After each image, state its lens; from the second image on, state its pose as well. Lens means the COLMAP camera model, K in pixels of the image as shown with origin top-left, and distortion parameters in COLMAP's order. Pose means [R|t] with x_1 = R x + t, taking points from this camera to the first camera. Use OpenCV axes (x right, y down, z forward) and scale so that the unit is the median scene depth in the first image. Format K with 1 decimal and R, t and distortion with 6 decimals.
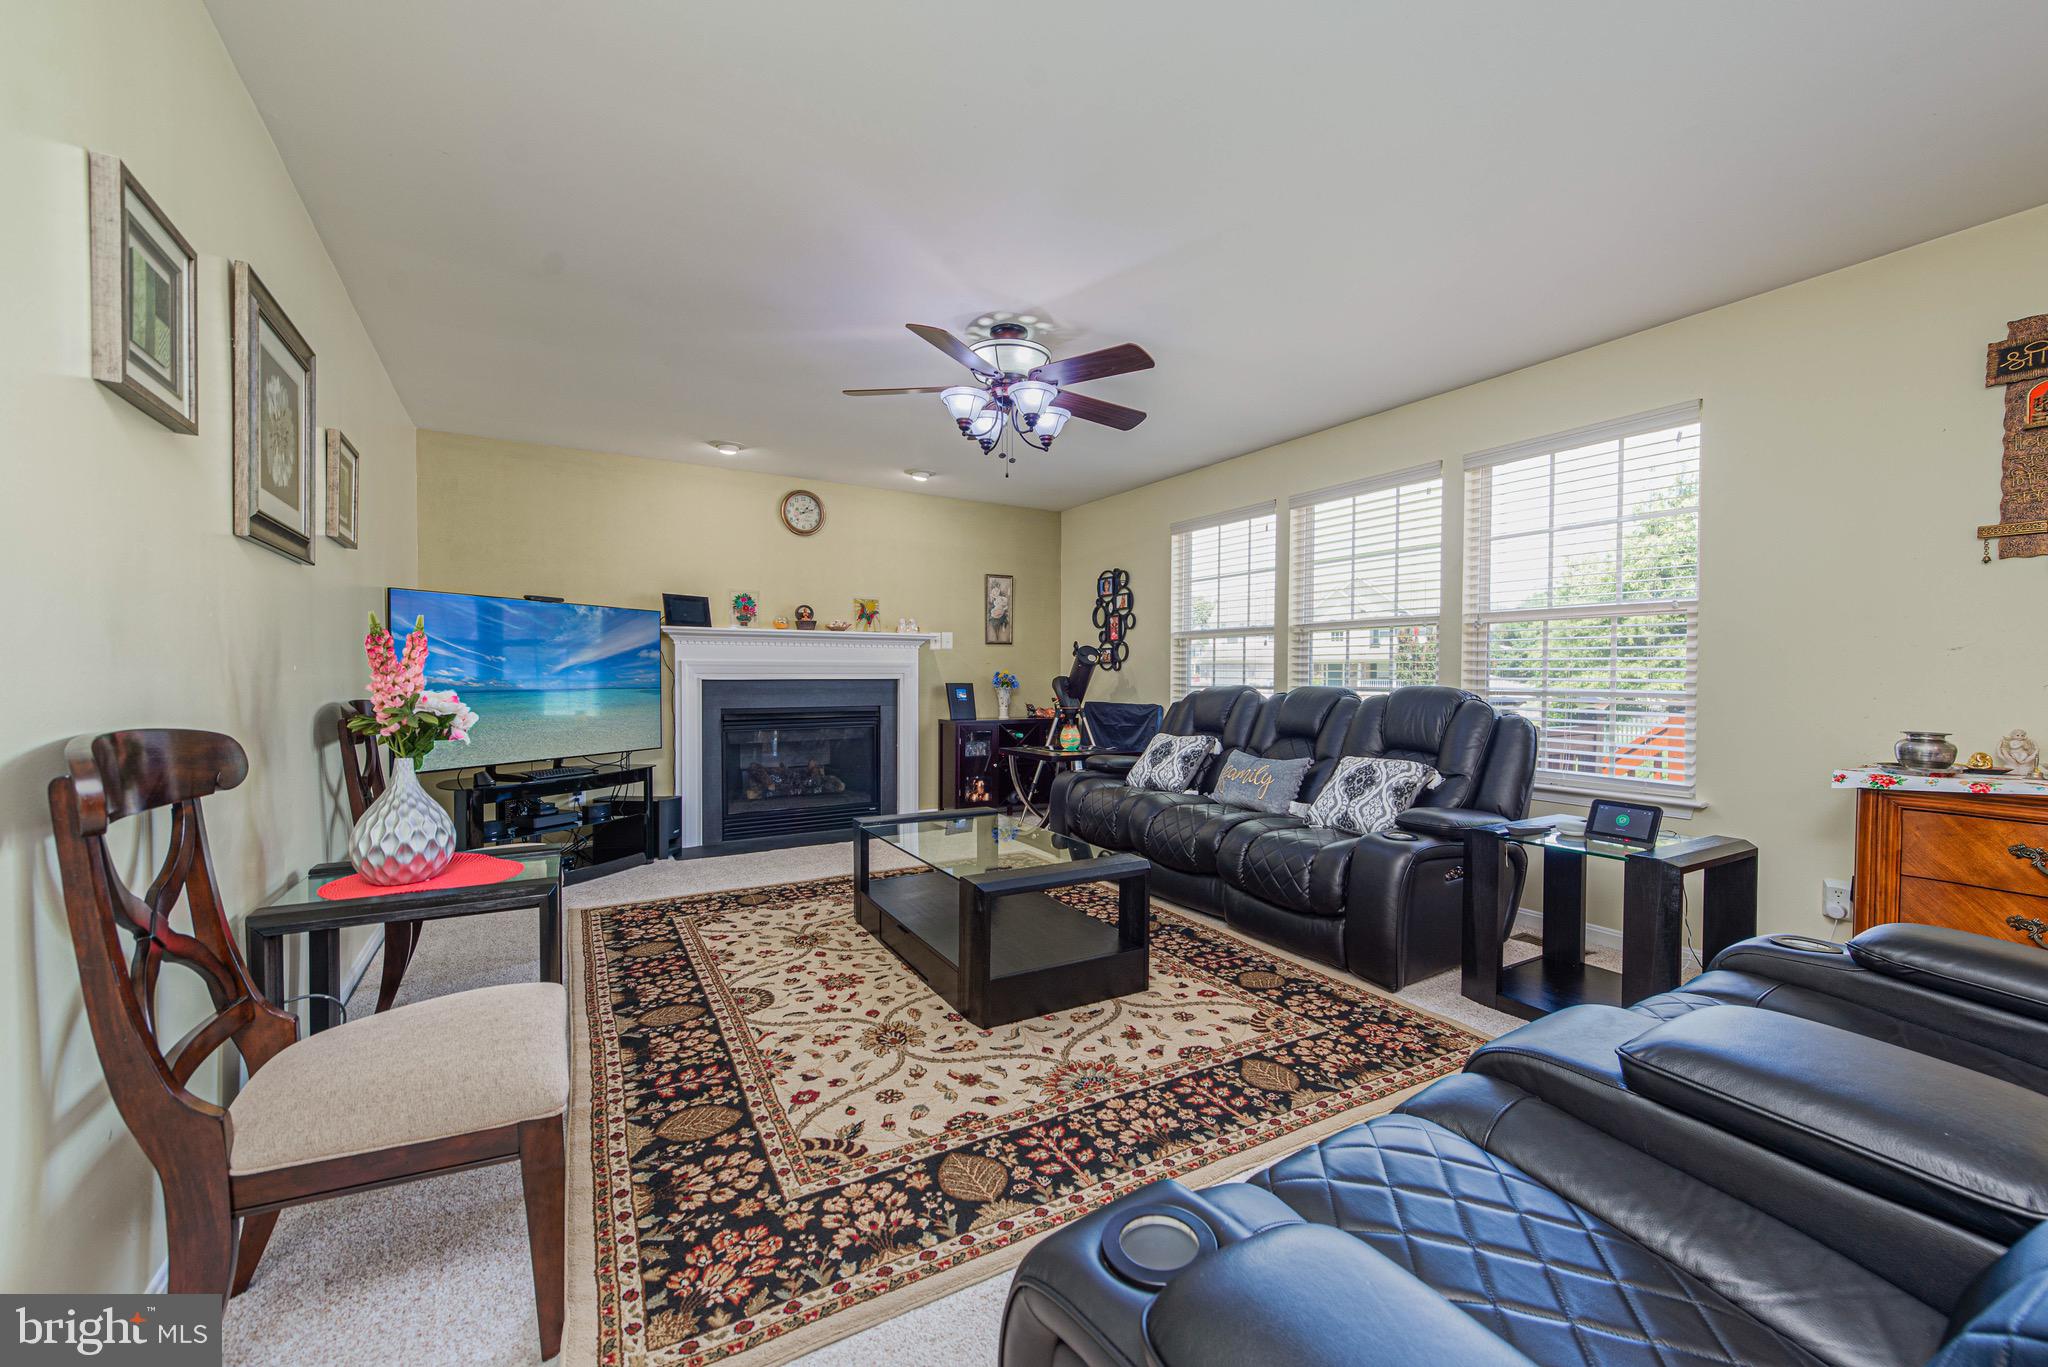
lens RADIAL K [[807.6, 0, 1039.2], [0, 807.6, 690.9], [0, 0, 1]] dist [0.004949, -0.001263]
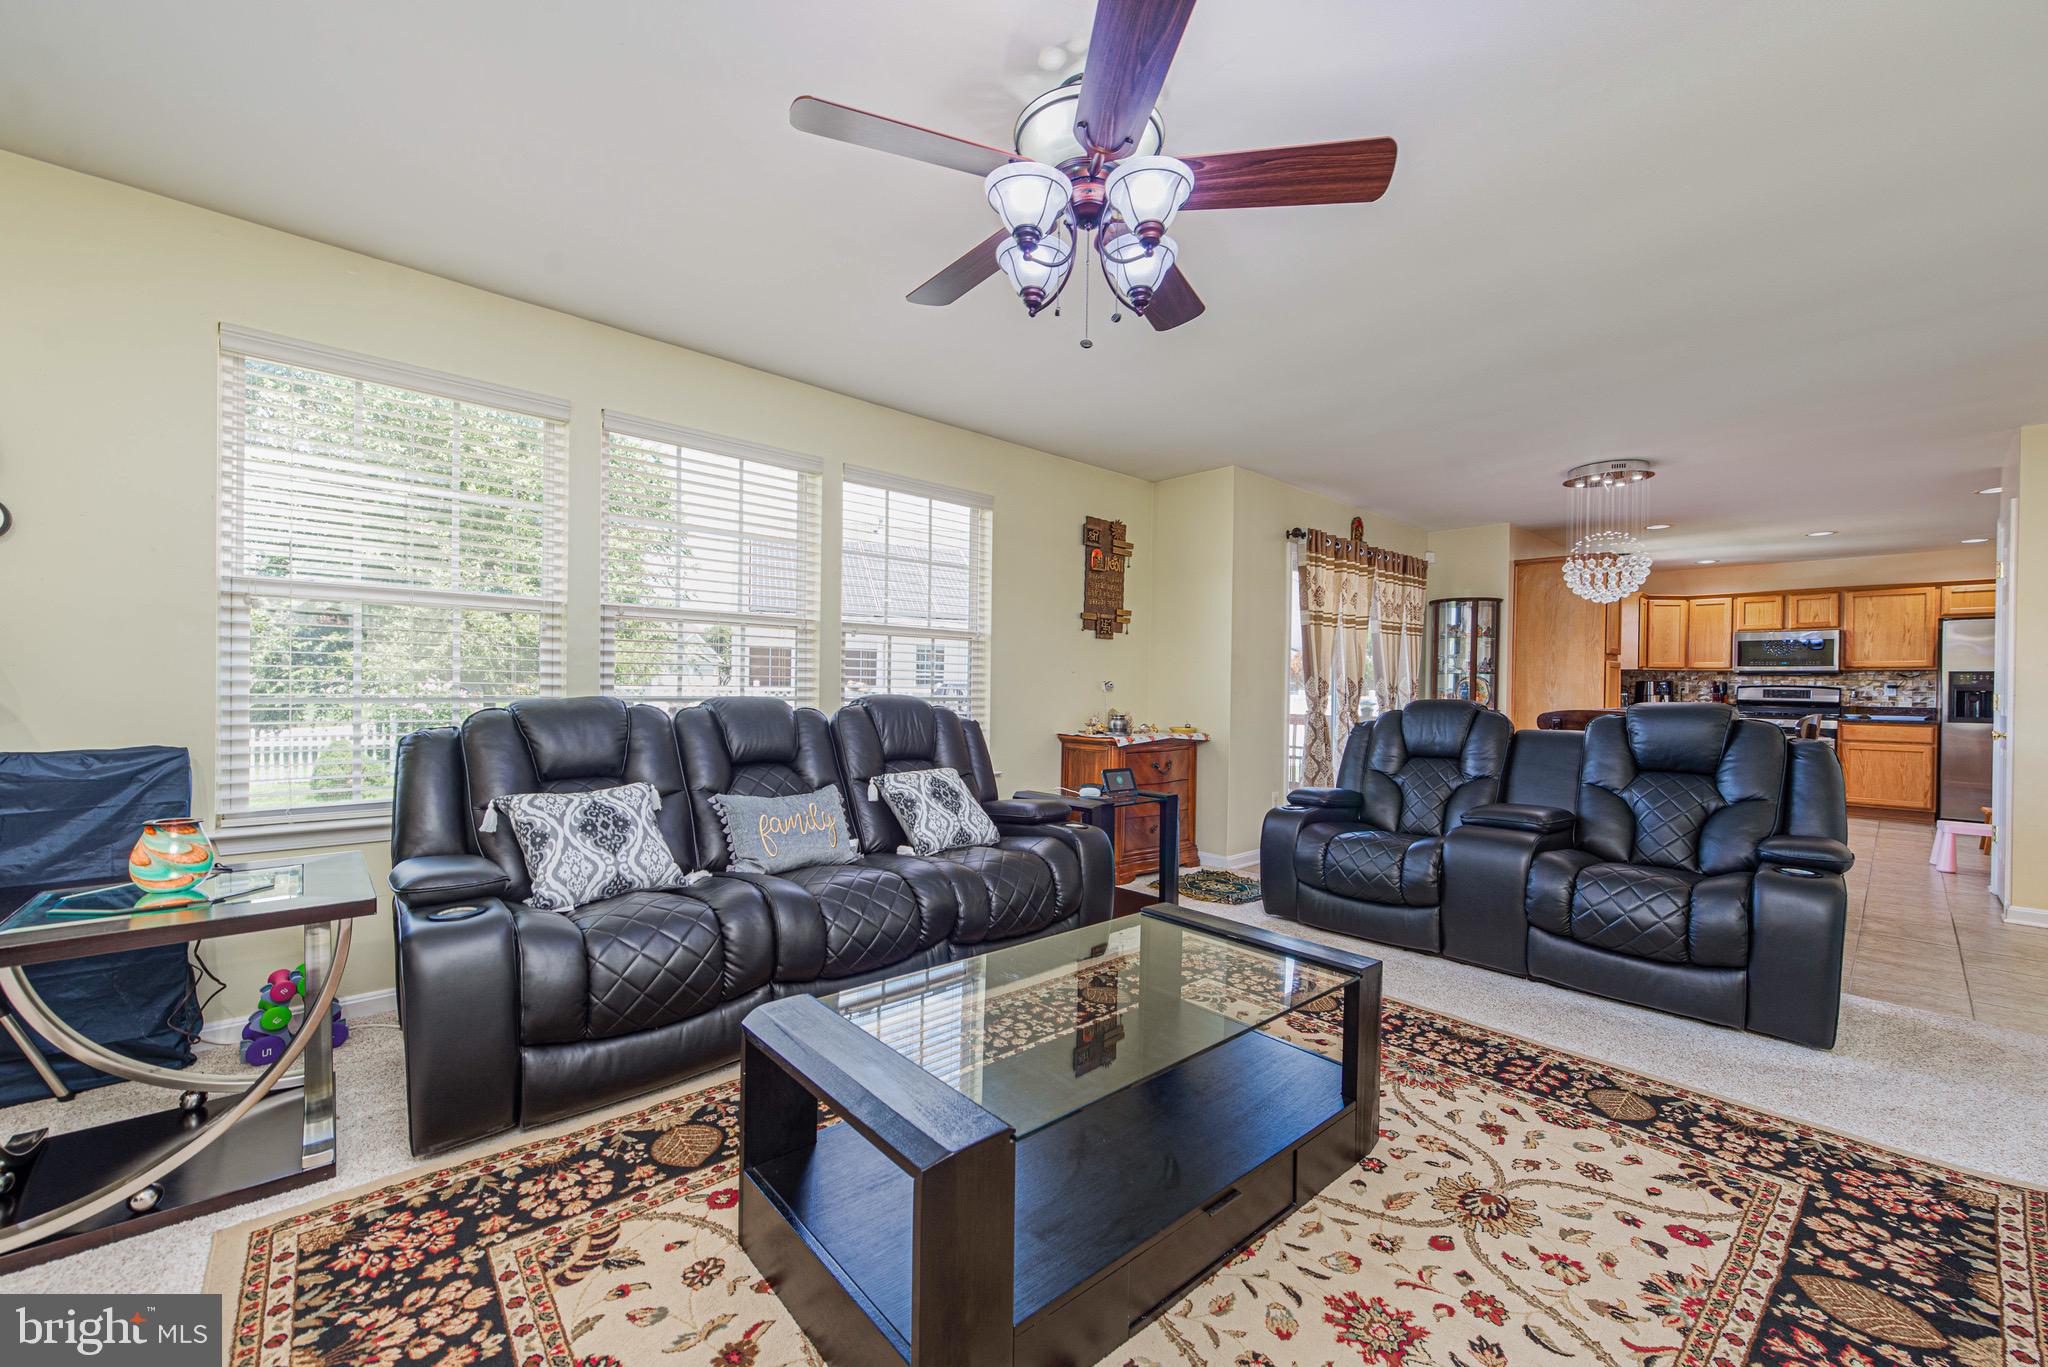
lens RADIAL K [[807.6, 0, 1037.4], [0, 807.6, 690.7], [0, 0, 1]] dist [0.004949, -0.001263]
pose [[-0.197668, -0.012581, 0.980188, -0.760505], [0.005010, 0.999892, 0.013845, -0.033622], [-0.980256, 0.007647, -0.197583, 1.449463]]
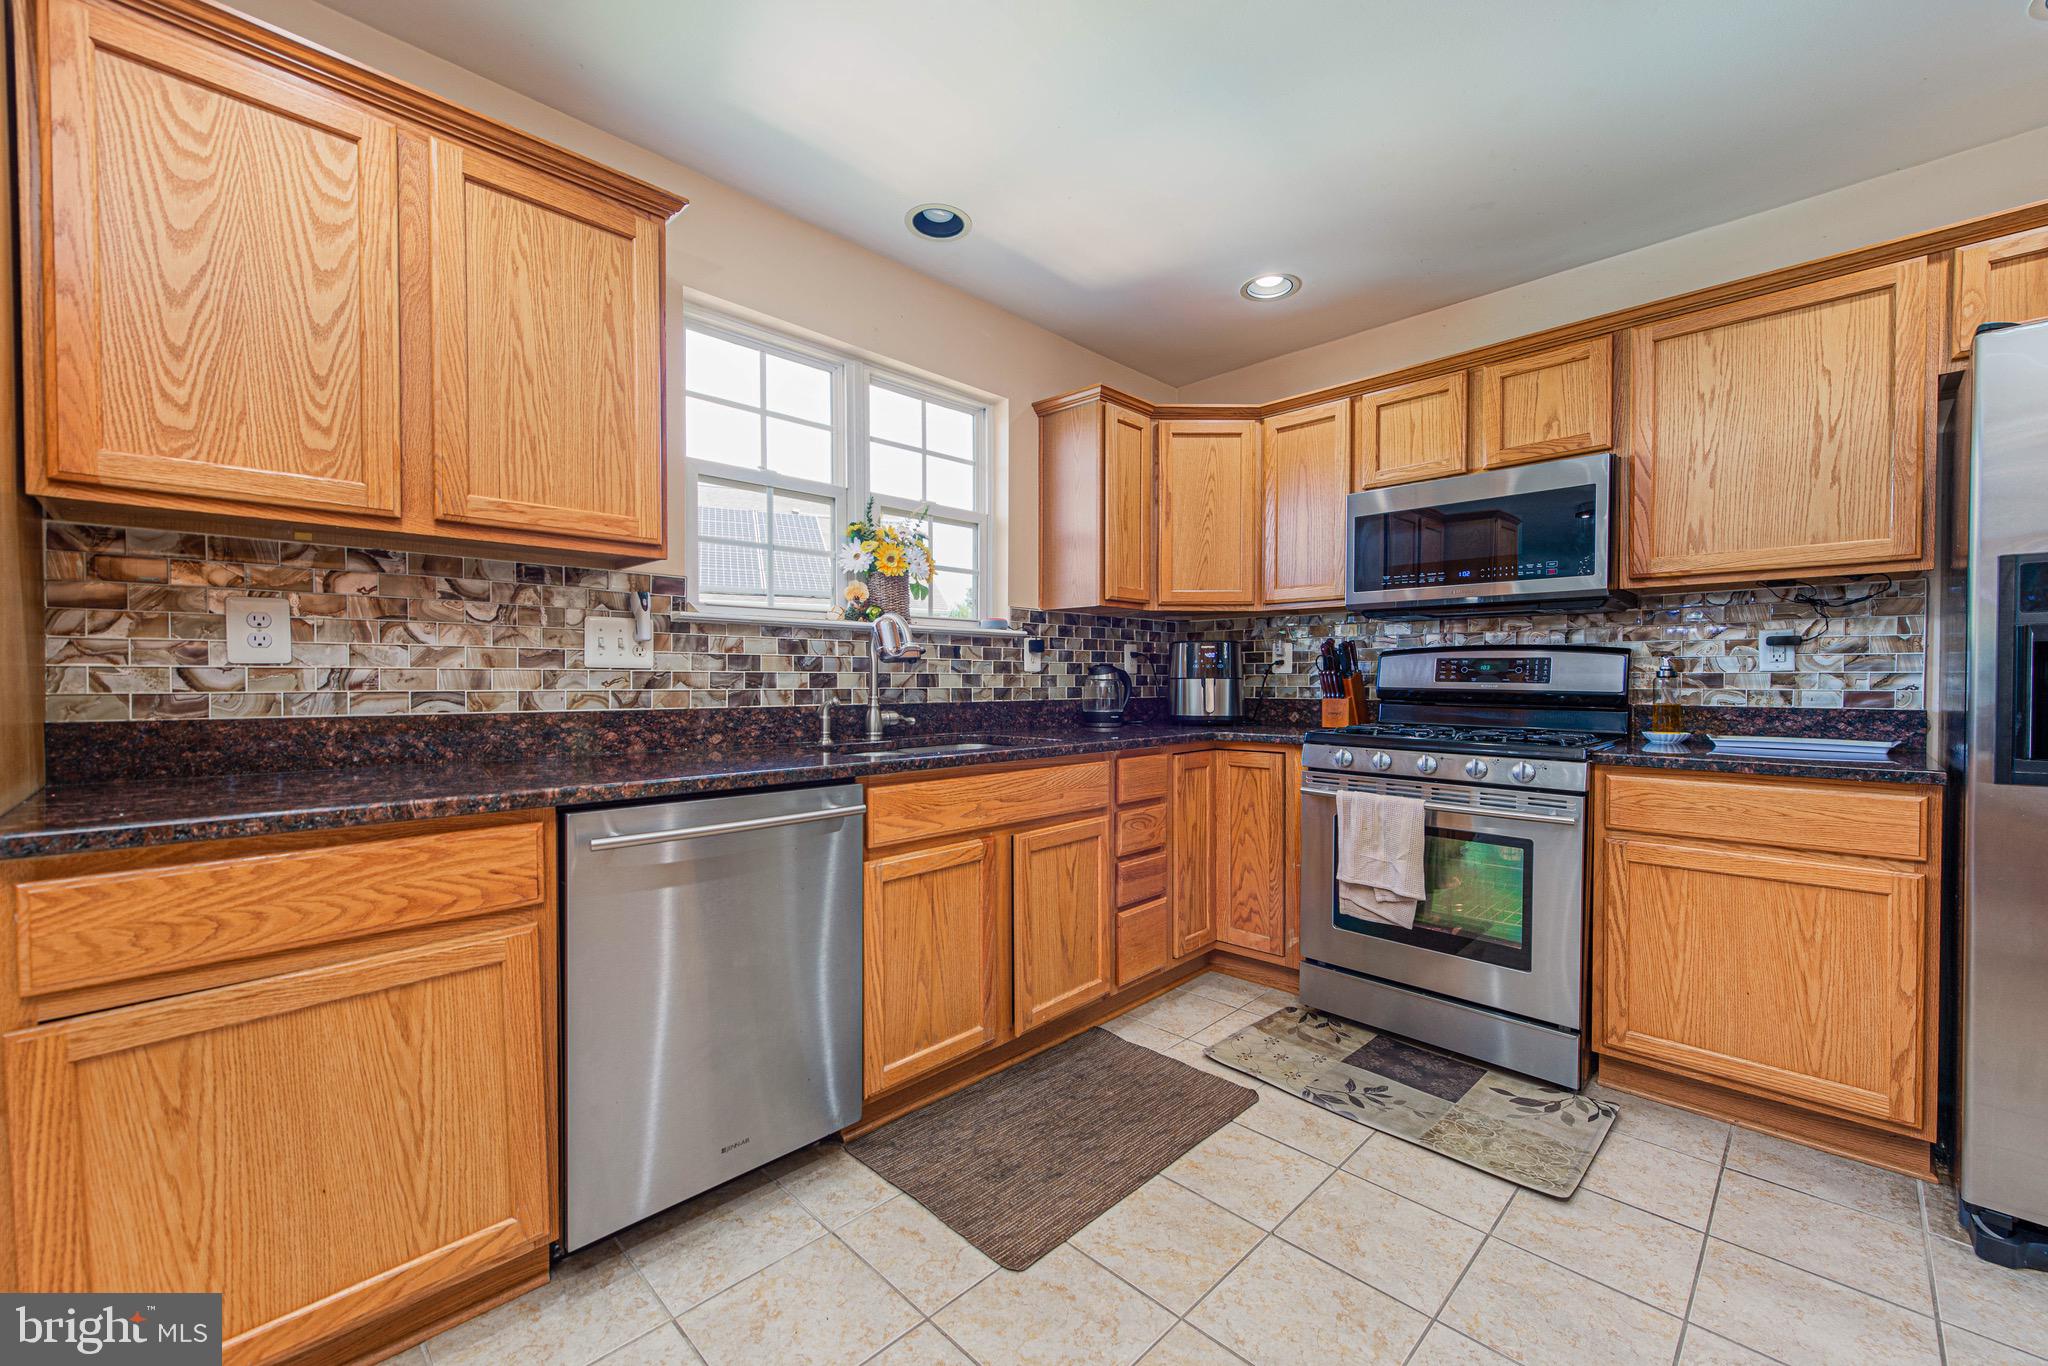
lens RADIAL K [[807.6, 0, 1036.2], [0, 807.6, 683.1], [0, 0, 1]] dist [0.004949, -0.001263]
pose [[-0.238542, -0.017629, 0.970972, 0.882200], [0.015974, 0.999629, 0.022074, 0.023061], [-0.971001, 0.020776, -0.238172, -1.232624]]
